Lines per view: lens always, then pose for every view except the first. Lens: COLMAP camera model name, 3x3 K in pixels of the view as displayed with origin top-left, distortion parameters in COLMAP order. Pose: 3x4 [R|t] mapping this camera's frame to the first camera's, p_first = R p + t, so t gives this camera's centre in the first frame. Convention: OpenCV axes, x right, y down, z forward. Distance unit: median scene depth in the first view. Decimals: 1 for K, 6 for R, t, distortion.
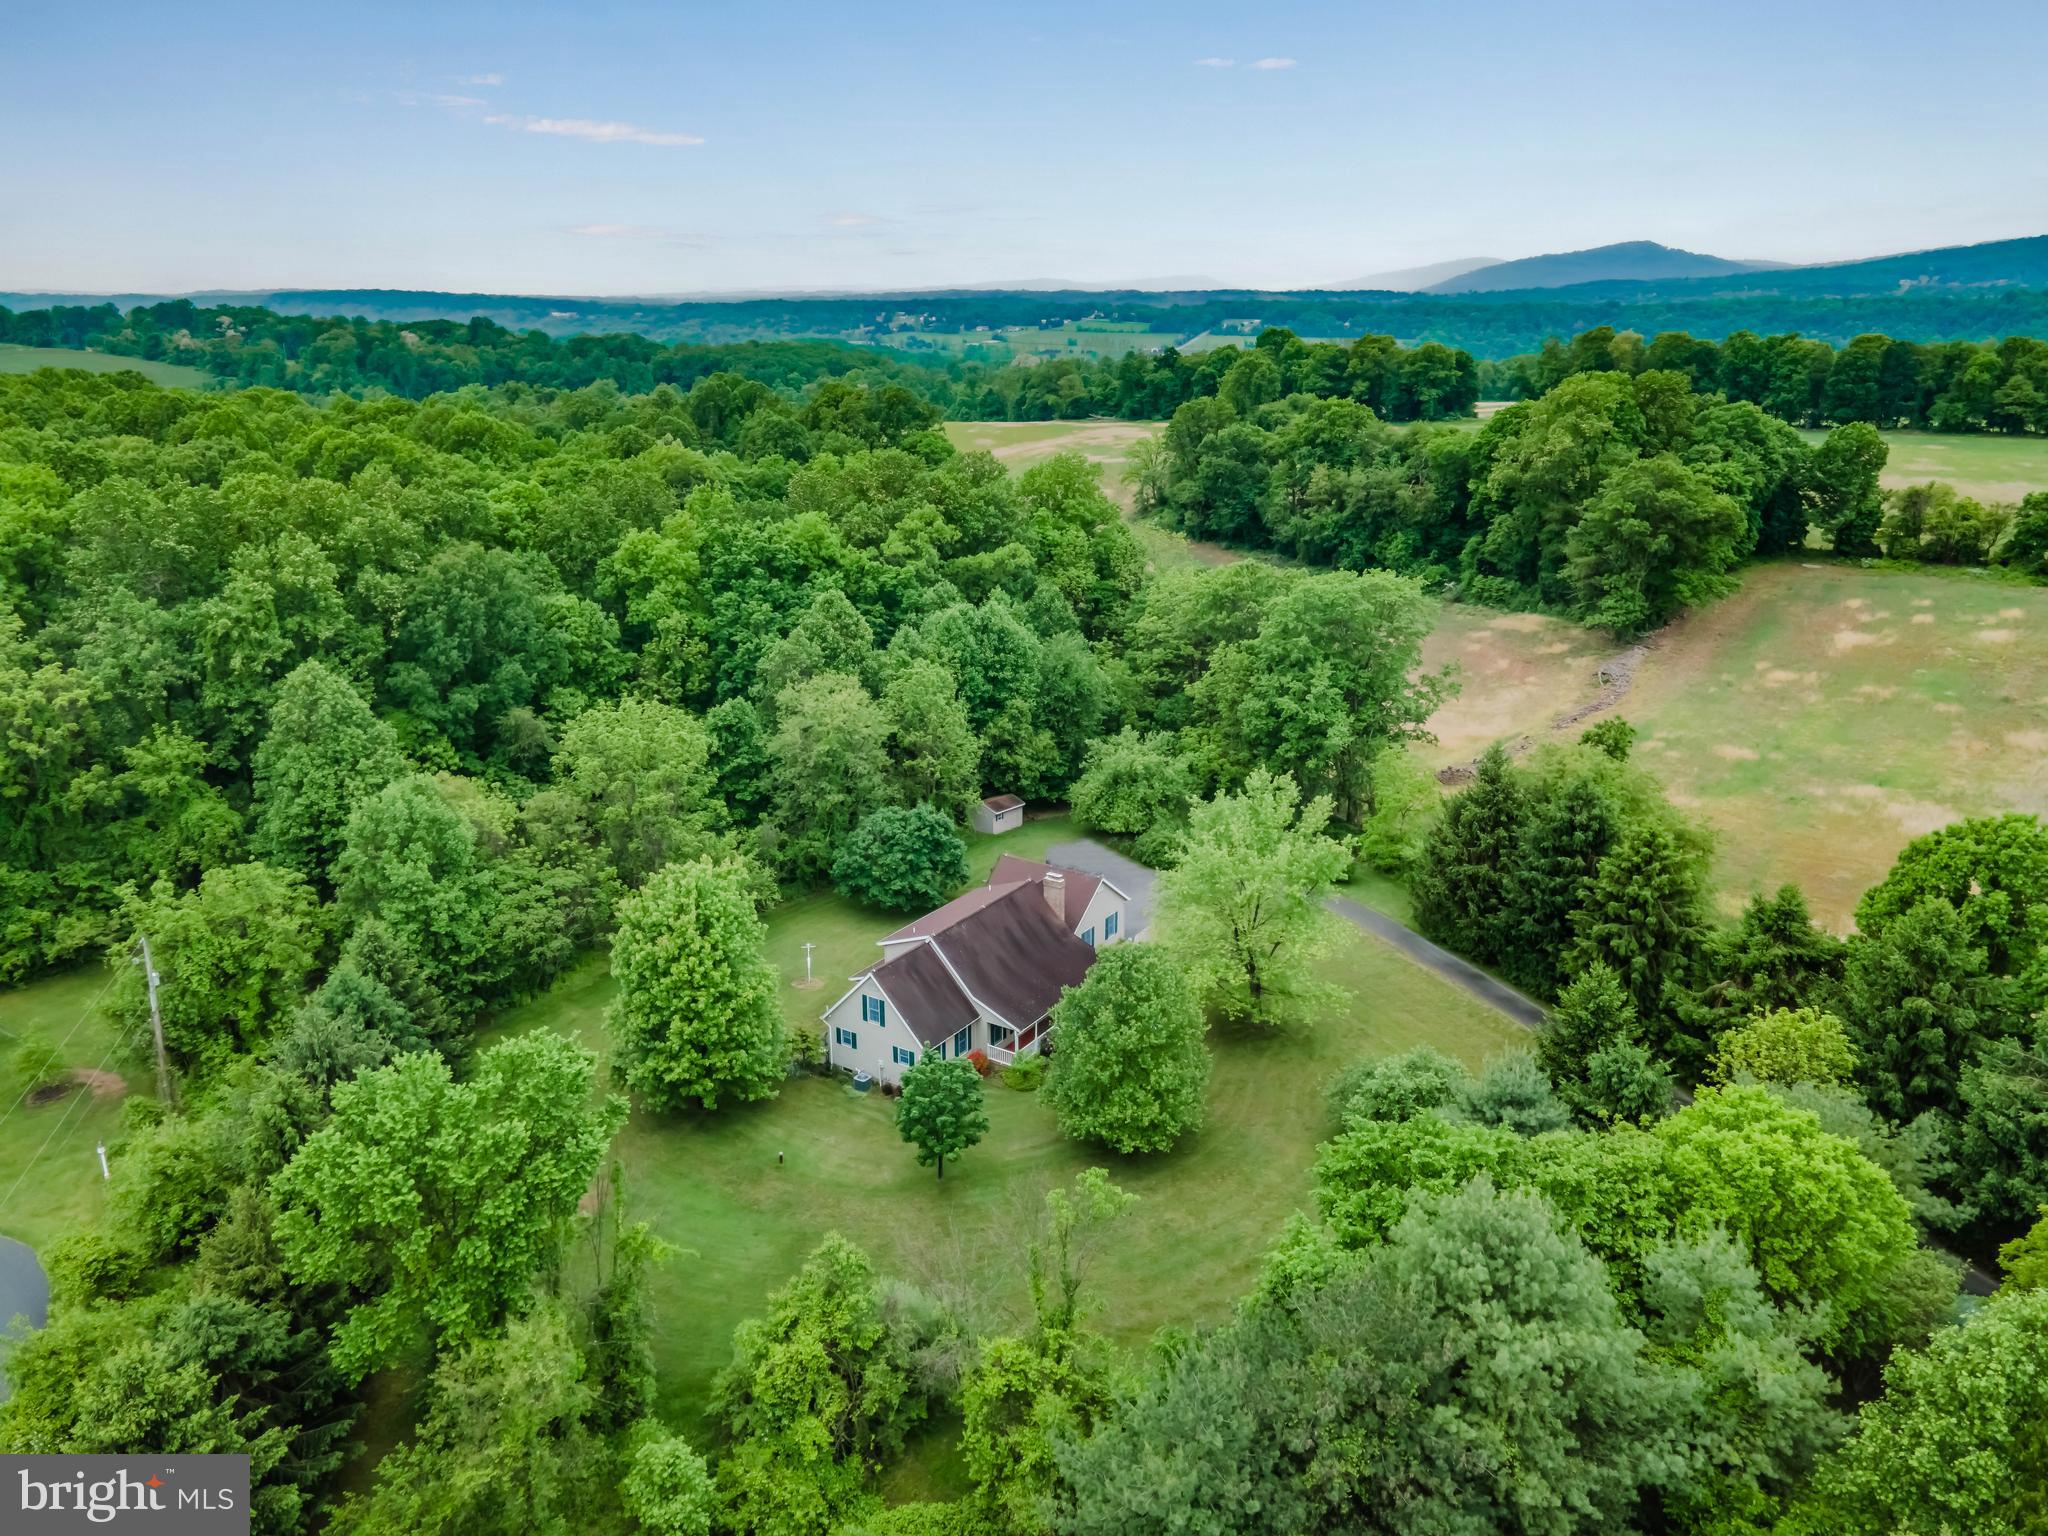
lens RADIAL K [[1482.4, 0, 1030.3], [0, 1482.4, 777.9], [0, 0, 1]] dist [0.034116, 0.029473]
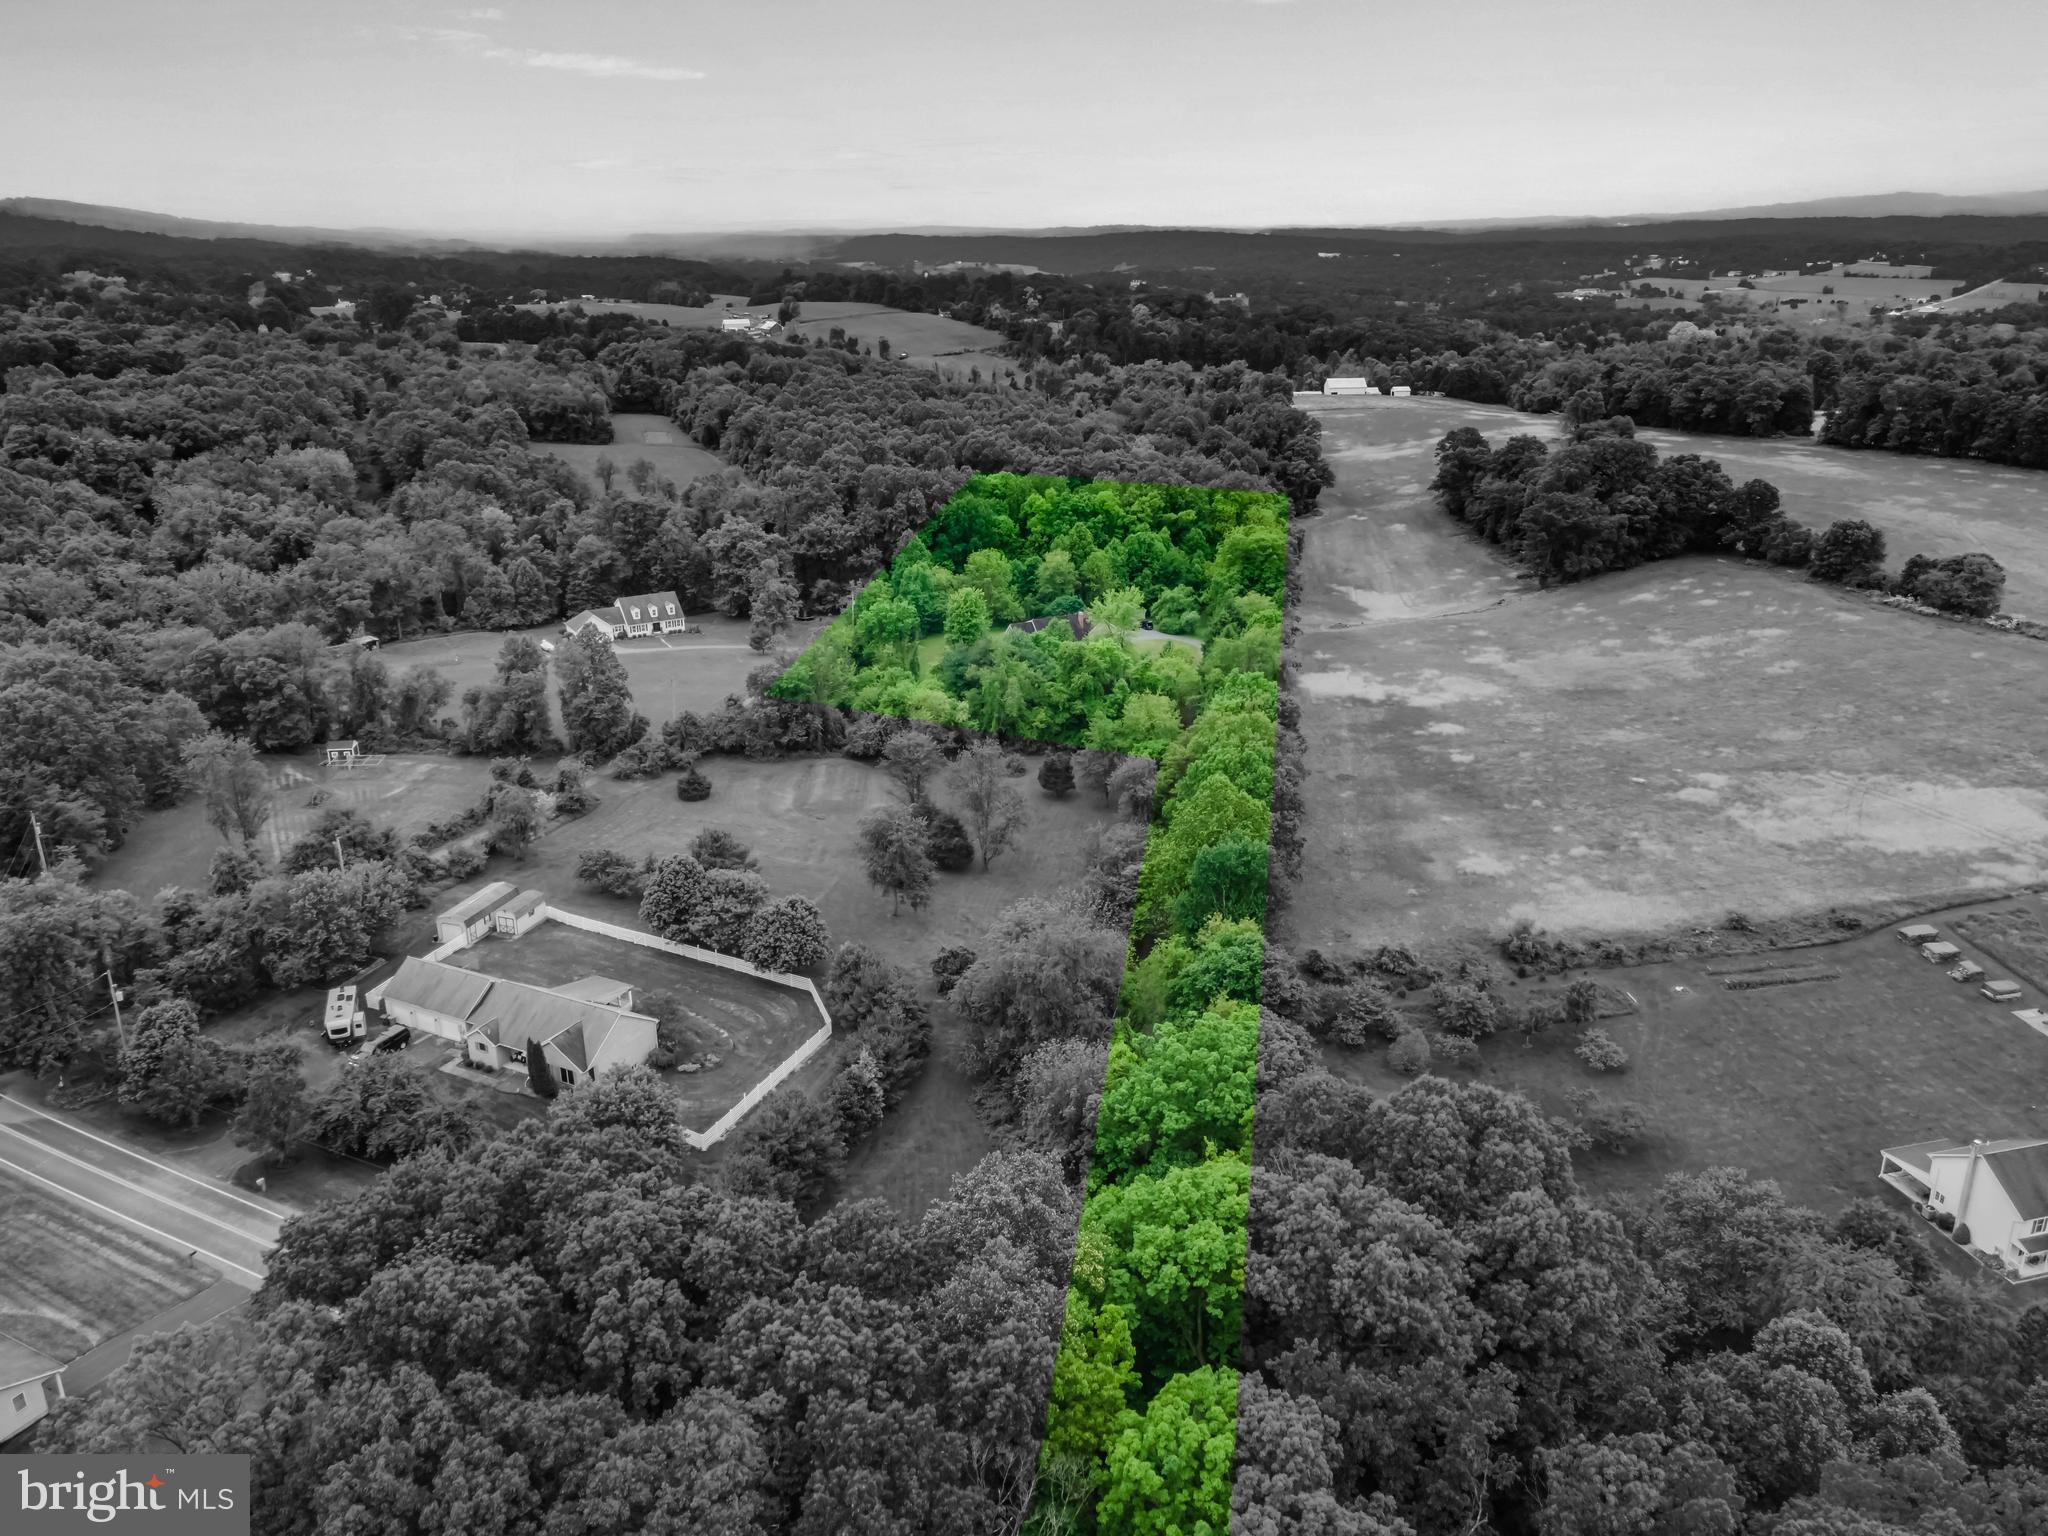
lens RADIAL K [[1482.4, 0, 1026.2], [0, 1482.4, 750.0], [0, 0, 1]] dist [0.034116, 0.029473]
pose [[0.877638, 0.157223, -0.452806, 1.172654], [-0.143635, 0.987527, 0.064492, 0.139586], [0.457298, 0.008438, 0.889274, -1.611231]]
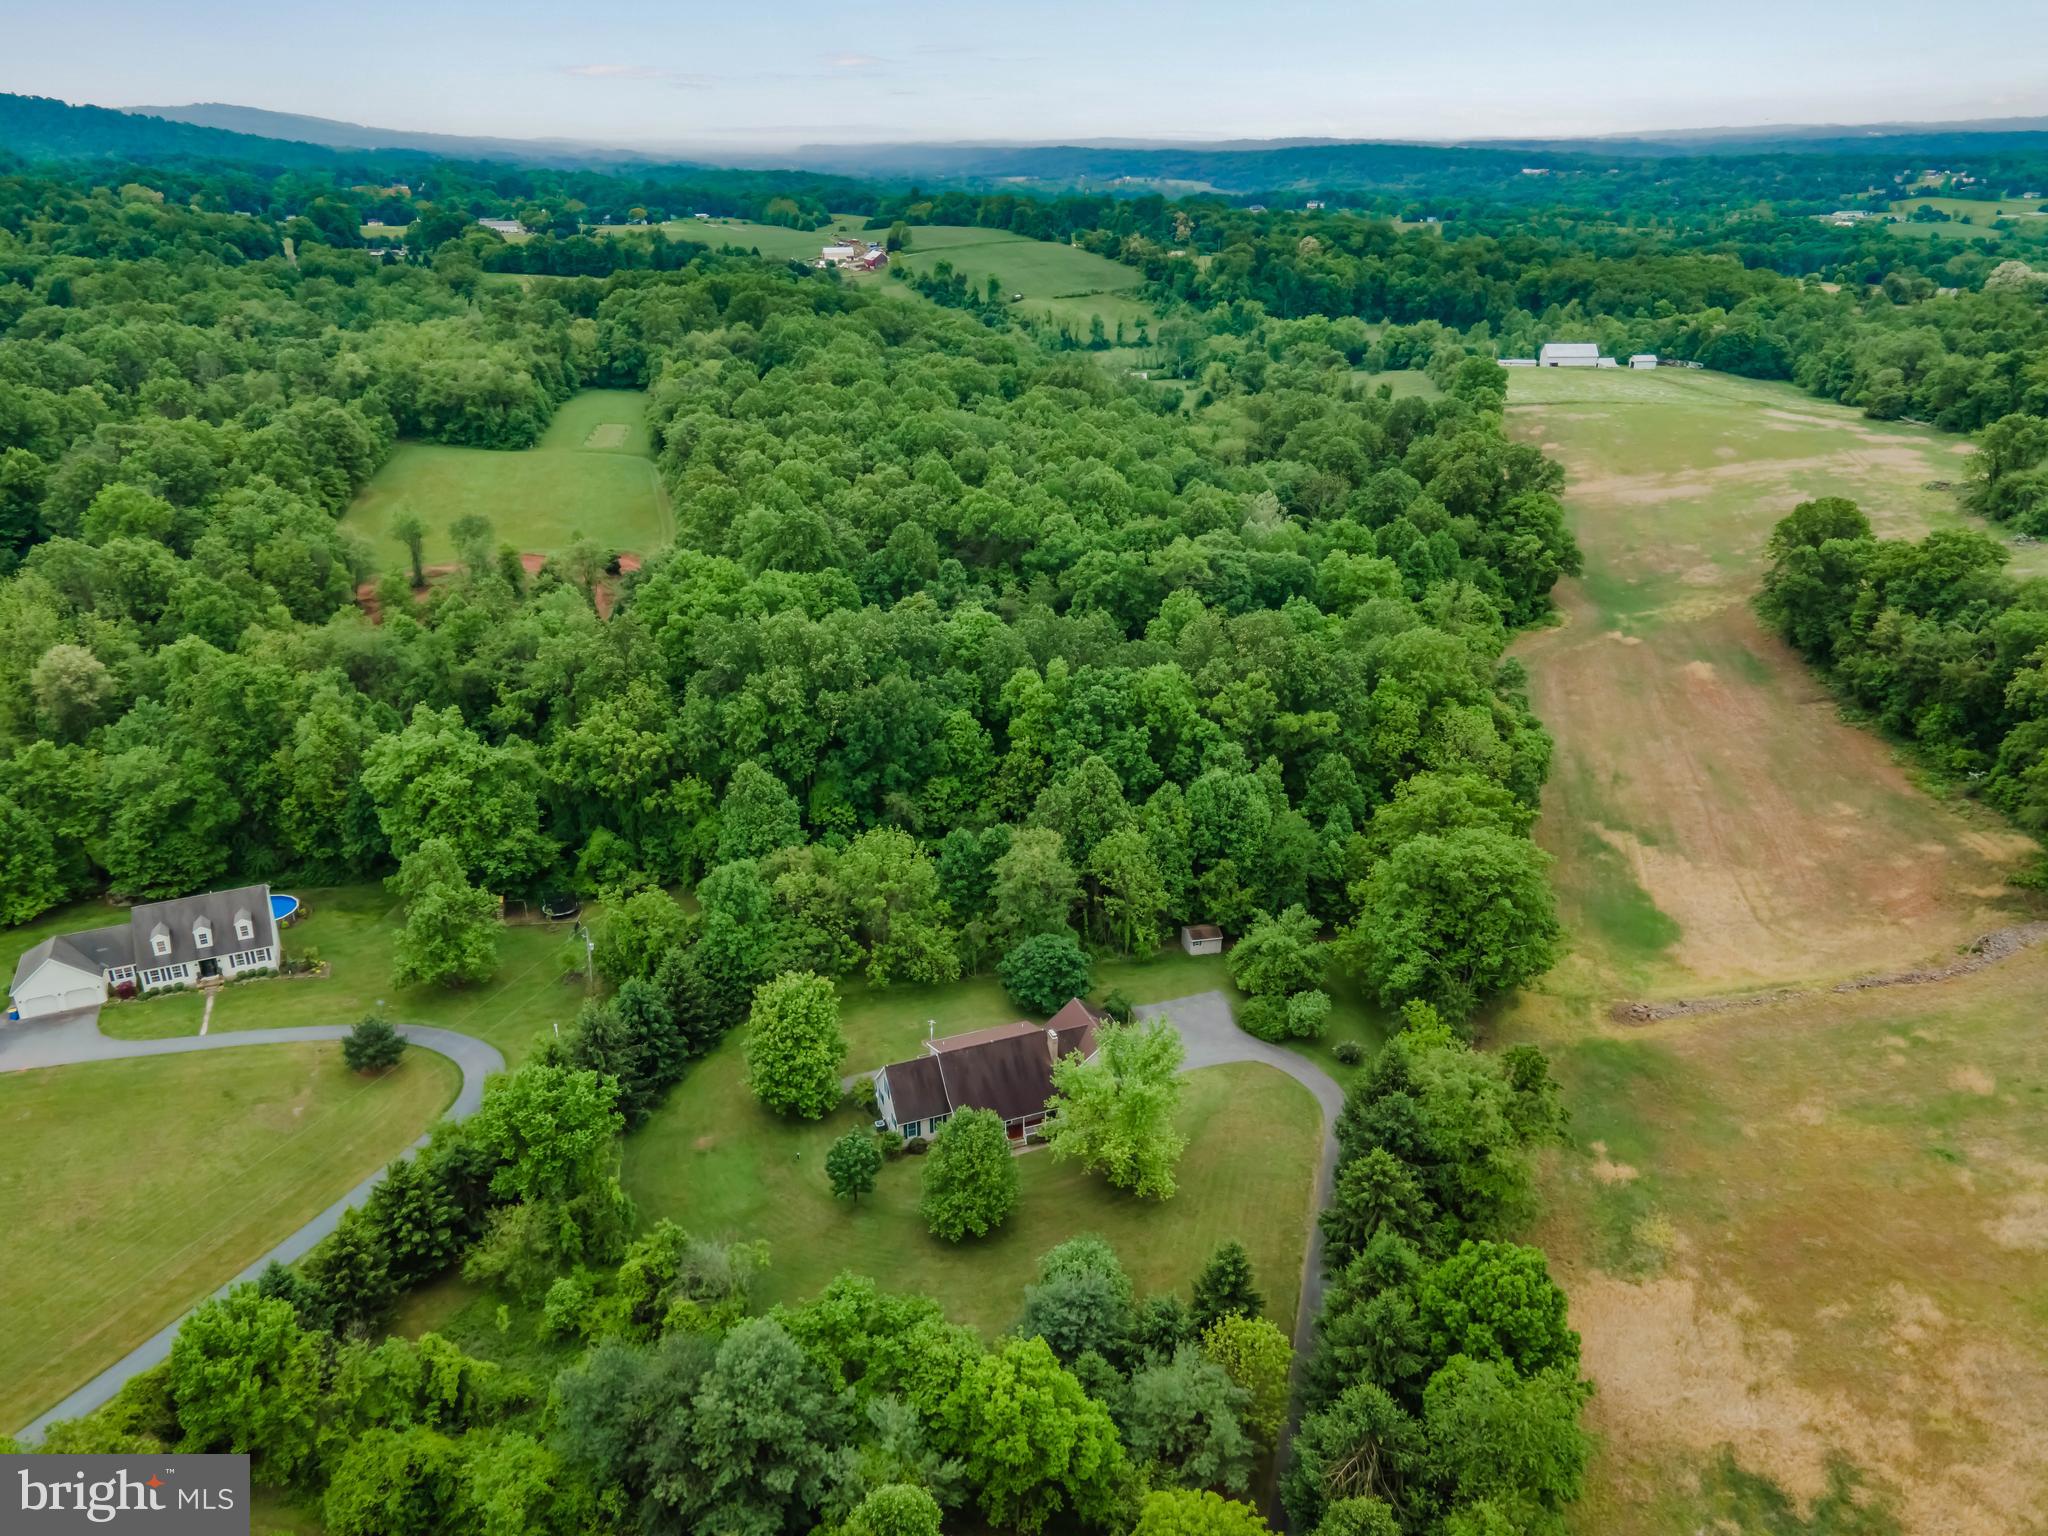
lens RADIAL K [[1482.4, 0, 1027.6], [0, 1482.4, 779.5], [0, 0, 1]] dist [0.034116, 0.029473]
pose [[0.819798, 0.228311, -0.525172, 0.571426], [-0.176929, 0.973200, 0.146898, -0.313908], [0.544636, -0.027509, 0.838221, -0.194642]]
